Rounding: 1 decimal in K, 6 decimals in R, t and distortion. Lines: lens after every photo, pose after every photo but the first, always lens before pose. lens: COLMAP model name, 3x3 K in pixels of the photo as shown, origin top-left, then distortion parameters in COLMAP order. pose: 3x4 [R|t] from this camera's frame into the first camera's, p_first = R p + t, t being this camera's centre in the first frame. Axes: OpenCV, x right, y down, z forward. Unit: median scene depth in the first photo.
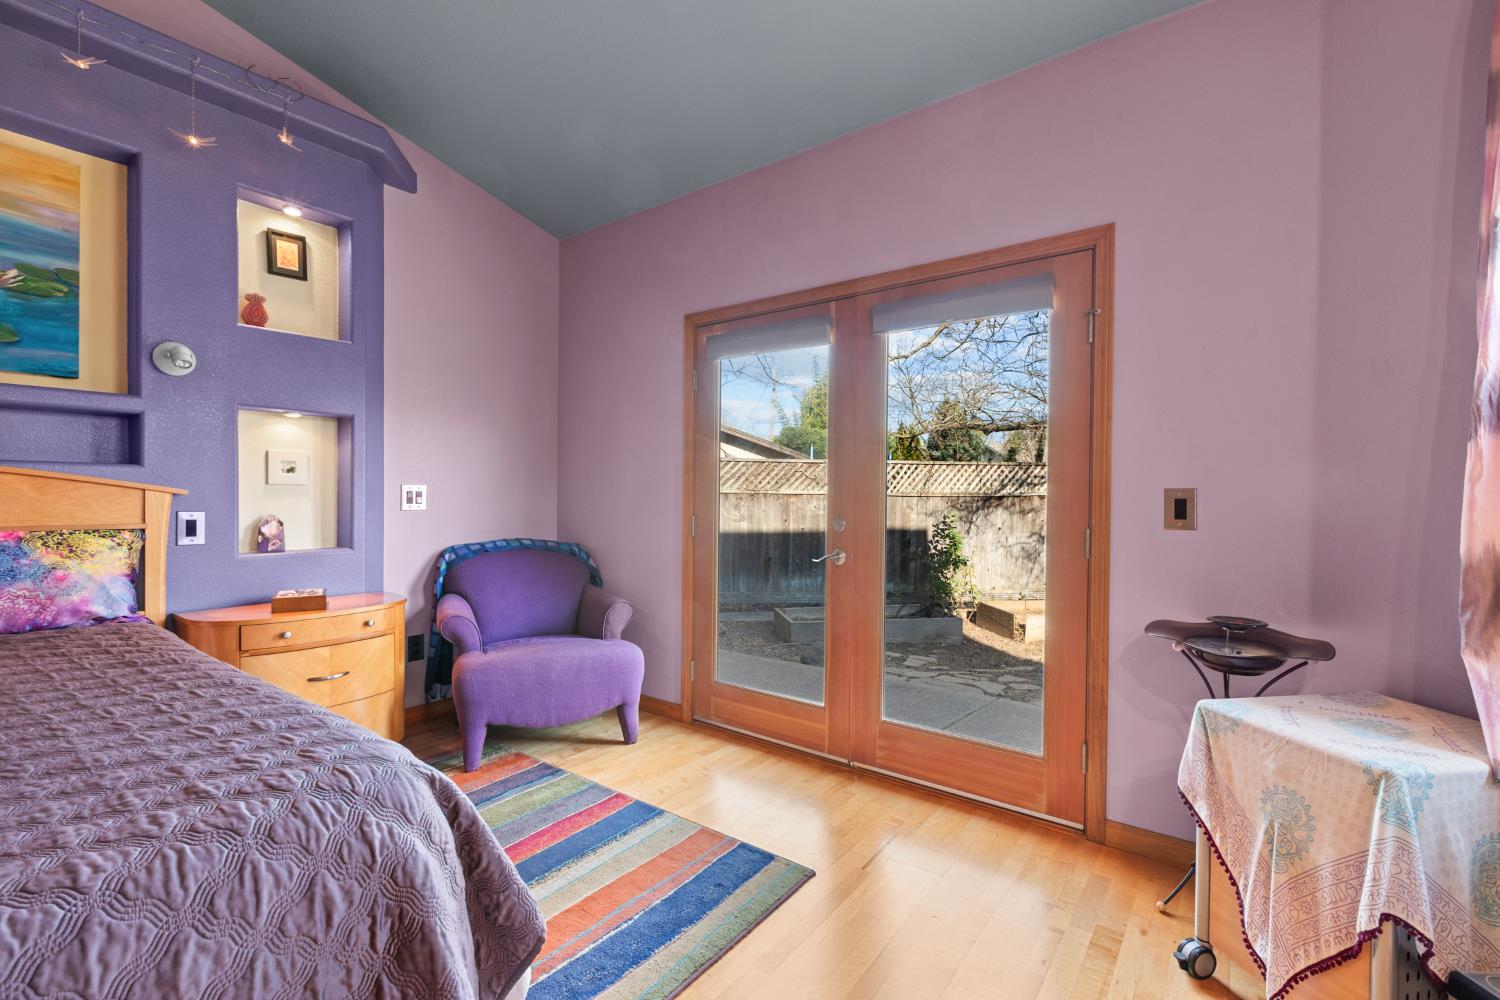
lens RADIAL K [[666.8, 0, 752.3], [0, 666.8, 503.6], [0, 0, 1]] dist [0.002160, -0.000053]
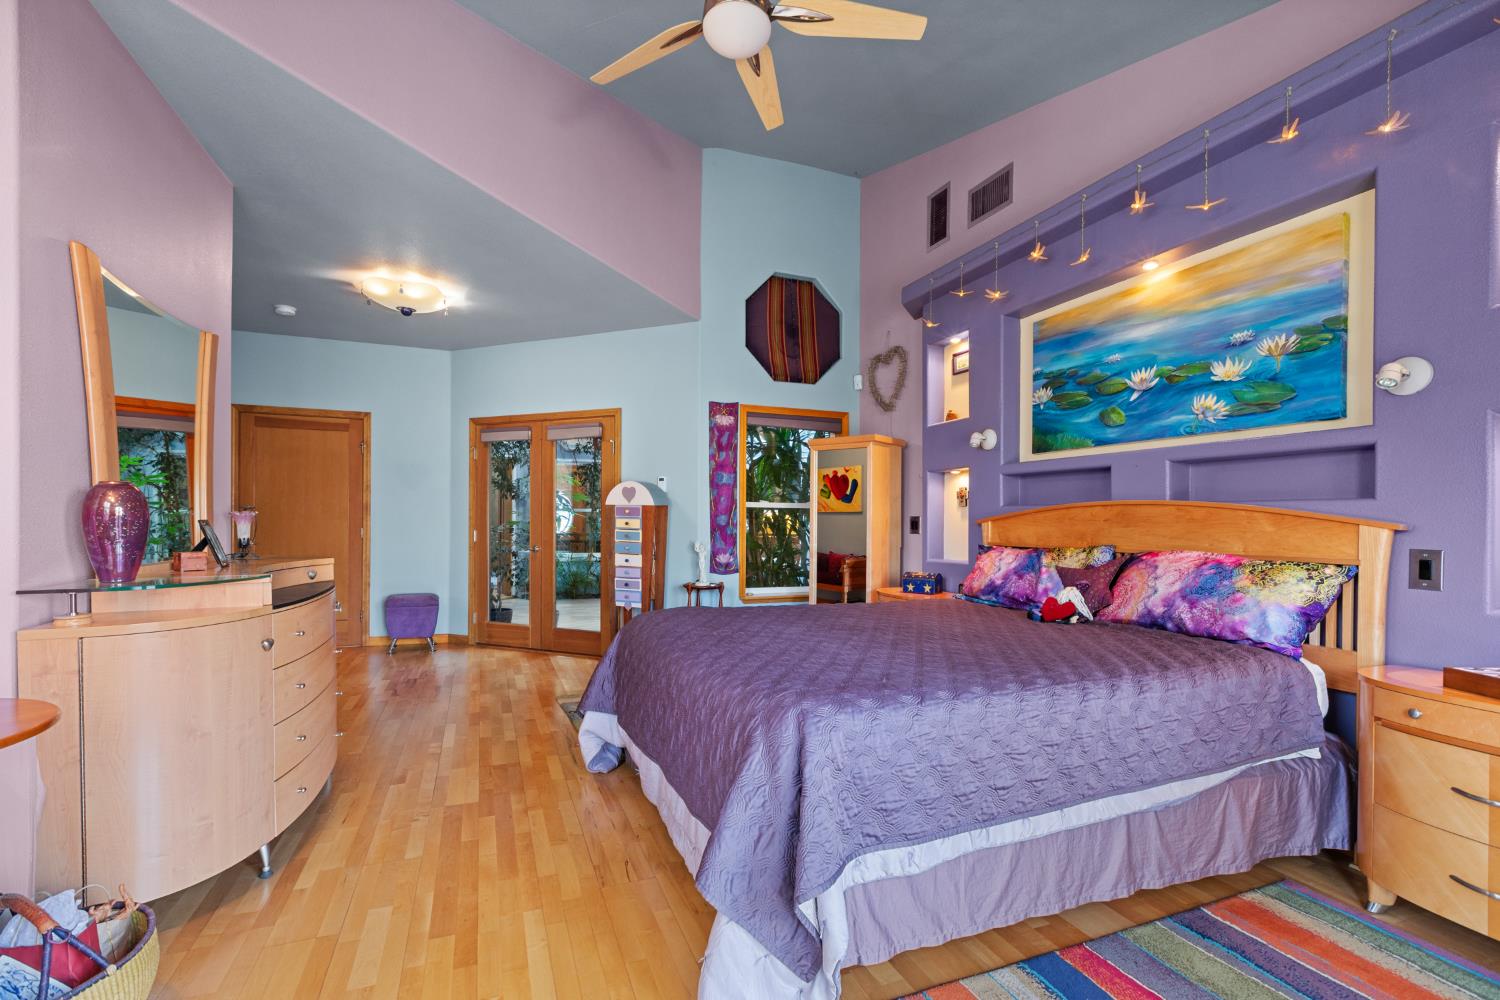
lens RADIAL K [[679.2, 0, 745.7], [0, 679.2, 534.1], [0, 0, 1]] dist [0.001891, 0.000338]
pose [[-0.524426, 0.004302, -0.851445, 0.388736], [-0.023174, 0.999545, 0.019324, -0.006022], [0.851140, 0.029866, -0.524088, 0.797351]]
